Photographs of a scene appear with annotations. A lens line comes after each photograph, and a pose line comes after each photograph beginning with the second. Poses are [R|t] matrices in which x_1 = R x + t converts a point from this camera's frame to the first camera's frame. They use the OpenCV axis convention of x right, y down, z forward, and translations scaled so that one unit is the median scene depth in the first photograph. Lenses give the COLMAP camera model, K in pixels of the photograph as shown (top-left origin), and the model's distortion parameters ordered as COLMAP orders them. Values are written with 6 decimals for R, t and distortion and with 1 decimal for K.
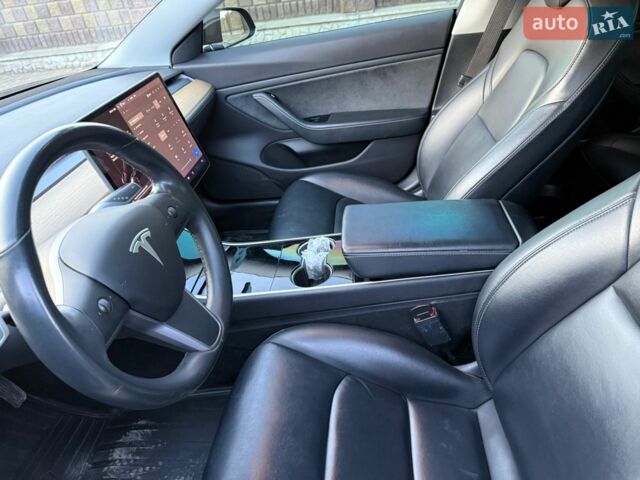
lens RADIAL K [[482.8, 0, 320.0], [0, 482.8, 240.0], [0, 0, 1]] dist [0.097860, -0.108873]
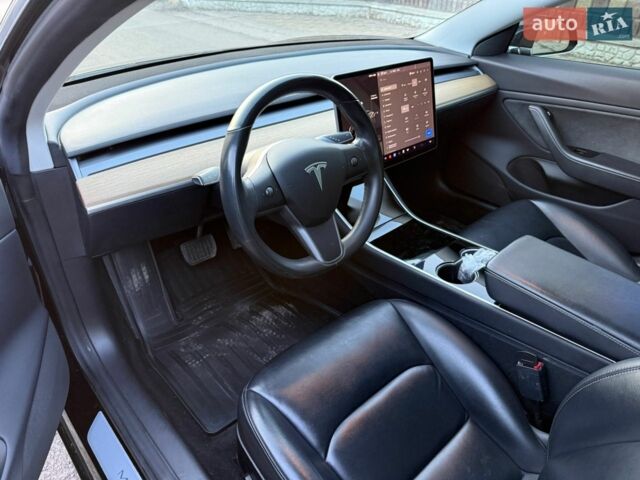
lens RADIAL K [[491.4, 0, 320.0], [0, 491.4, 240.0], [0, 0, 1]] dist [0.224896, -0.323890]
pose [[0.731720, 0.478672, -0.485241, 0.266801], [-0.465250, 0.871026, 0.157661, -0.028079], [0.498125, 0.110395, 0.860049, -0.123792]]
